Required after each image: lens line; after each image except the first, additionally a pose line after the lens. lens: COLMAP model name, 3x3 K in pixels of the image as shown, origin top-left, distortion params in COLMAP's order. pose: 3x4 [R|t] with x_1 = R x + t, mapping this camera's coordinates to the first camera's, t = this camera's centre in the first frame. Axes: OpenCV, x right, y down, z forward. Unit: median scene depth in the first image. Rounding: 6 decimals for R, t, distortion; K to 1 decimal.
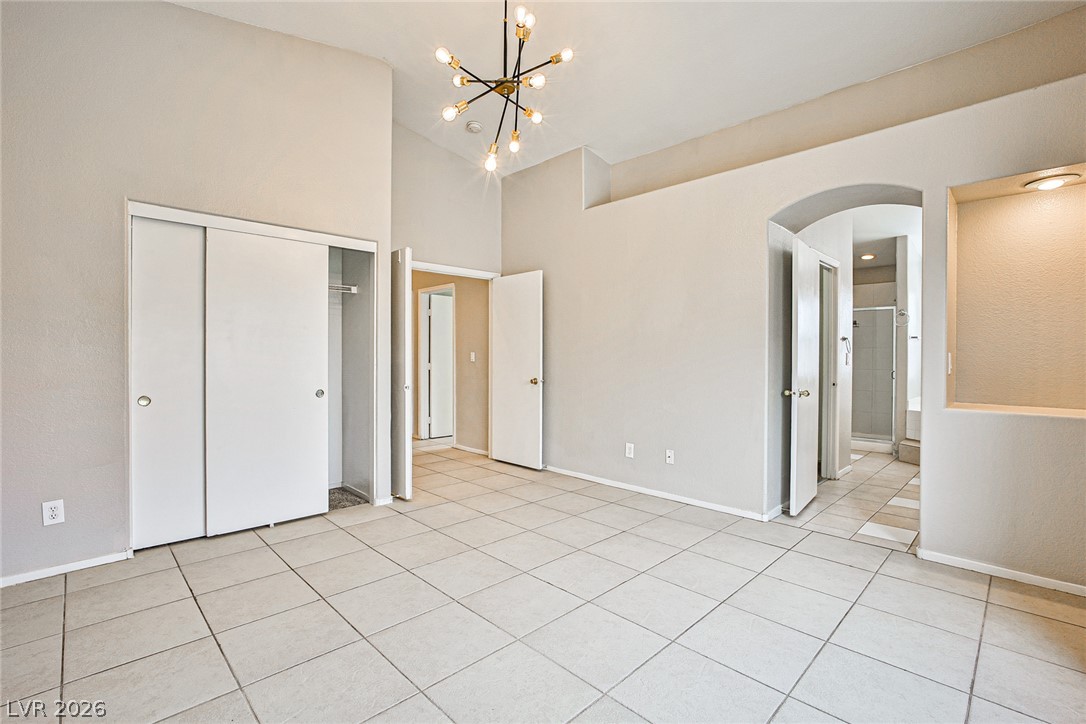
lens RADIAL K [[500.9, 0, 535.6], [0, 500.9, 362.0], [0, 0, 1]] dist [-0.020456, 0.000862]
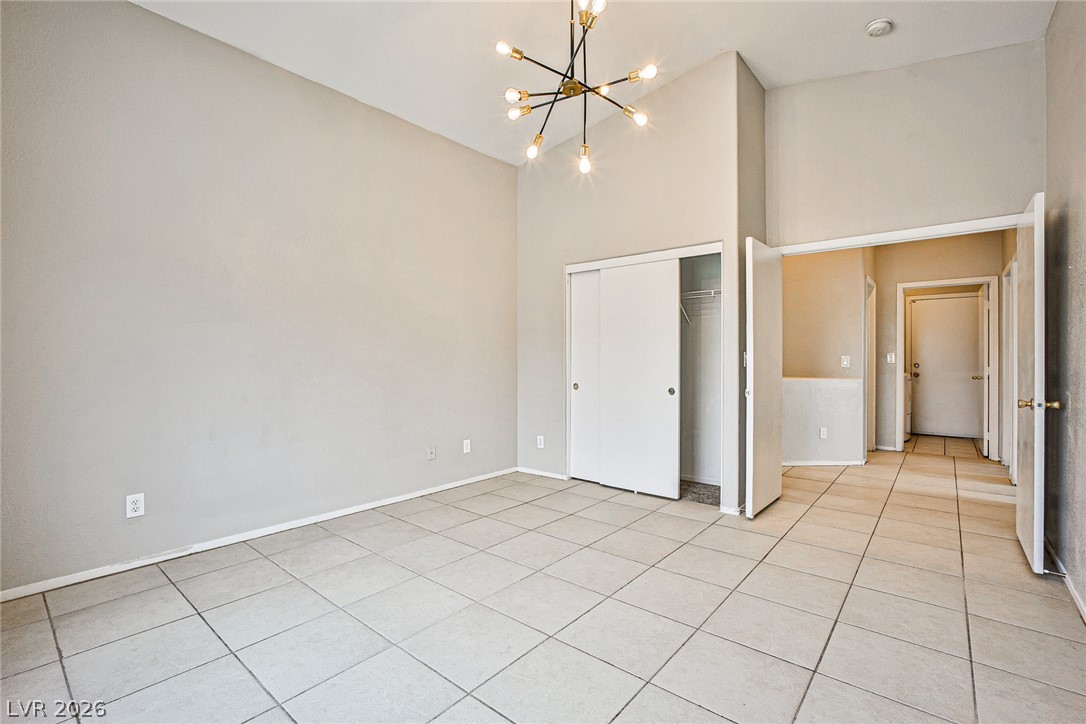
lens RADIAL K [[500.9, 0, 550.4], [0, 500.9, 357.5], [0, 0, 1]] dist [-0.020456, 0.000862]
pose [[0.084413, -0.004739, -0.996420, 0.680083], [-0.007765, 0.999955, -0.005413, -0.004600], [0.996401, 0.008195, 0.084372, 0.637132]]
